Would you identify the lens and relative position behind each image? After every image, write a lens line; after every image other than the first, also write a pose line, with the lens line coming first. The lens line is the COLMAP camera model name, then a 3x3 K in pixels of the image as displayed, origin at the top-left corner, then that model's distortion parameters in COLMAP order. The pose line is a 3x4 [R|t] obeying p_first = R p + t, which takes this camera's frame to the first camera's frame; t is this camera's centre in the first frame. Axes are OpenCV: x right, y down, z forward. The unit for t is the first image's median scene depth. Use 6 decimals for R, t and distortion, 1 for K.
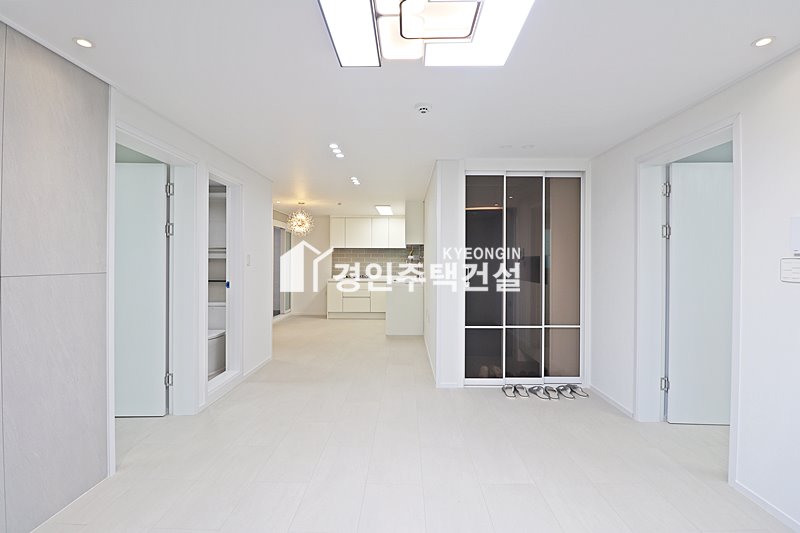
lens RADIAL K [[370.1, 0, 400.8], [0, 370.1, 262.7], [0, 0, 1]] dist [-0.012196, -0.007468]
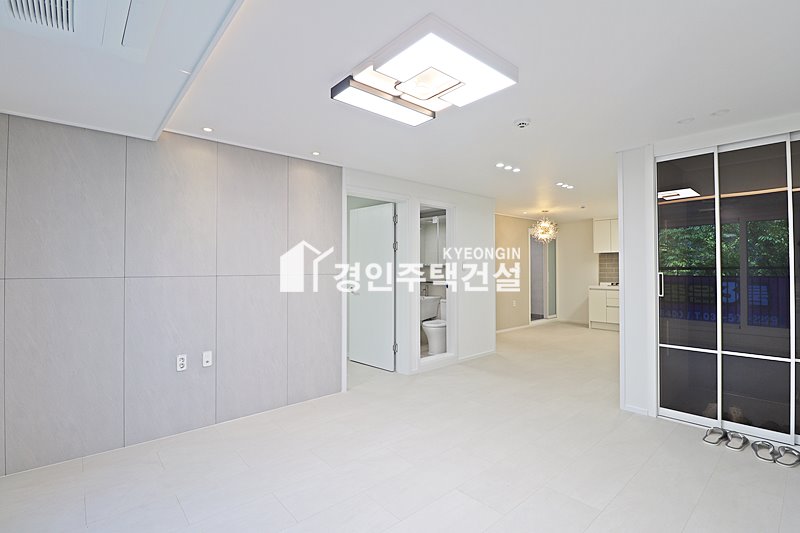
lens RADIAL K [[370.1, 0, 399.1], [0, 370.1, 261.9], [0, 0, 1]] dist [-0.012196, -0.007468]
pose [[0.663668, -0.018323, -0.747803, 0.413887], [0.002232, 0.999744, -0.022515, 0.005474], [0.748024, 0.013274, 0.663539, 0.016073]]
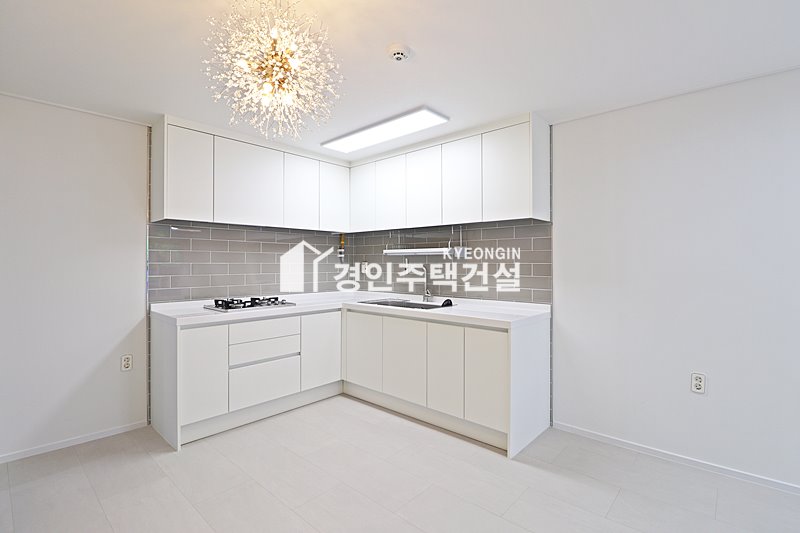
lens RADIAL K [[370.1, 0, 406.0], [0, 370.1, 262.9], [0, 0, 1]] dist [-0.012196, -0.007468]
pose [[0.654869, -0.001248, 0.755742, -0.670674], [0.006129, 0.999975, -0.003660, 0.002291], [-0.755718, 0.007029, 0.654860, 1.463898]]
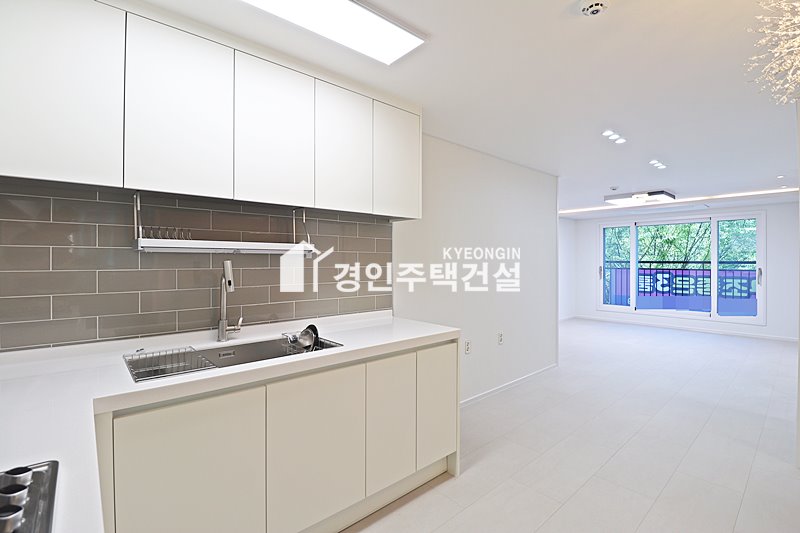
lens RADIAL K [[370.1, 0, 402.9], [0, 370.1, 260.1], [0, 0, 1]] dist [-0.012196, -0.007468]
pose [[-0.675629, -0.005149, 0.737224, -0.450294], [-0.000039, 0.999976, 0.006949, -0.015962], [-0.737242, 0.004667, -0.675613, 2.222867]]
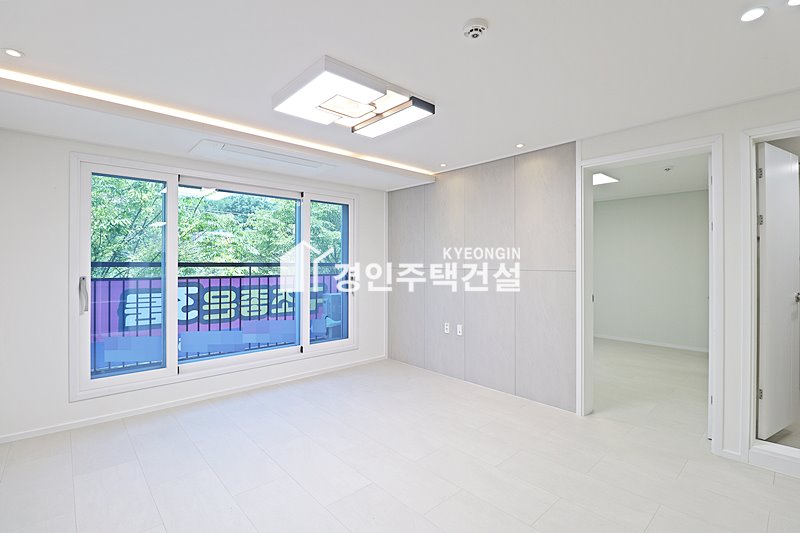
lens RADIAL K [[370.1, 0, 407.7], [0, 370.1, 261.4], [0, 0, 1]] dist [-0.012196, -0.007468]
pose [[-0.722863, -0.007140, -0.690954, 0.401260], [-0.007767, 0.999967, -0.002208, -0.001840], [0.690947, 0.003771, -0.722895, 0.933109]]
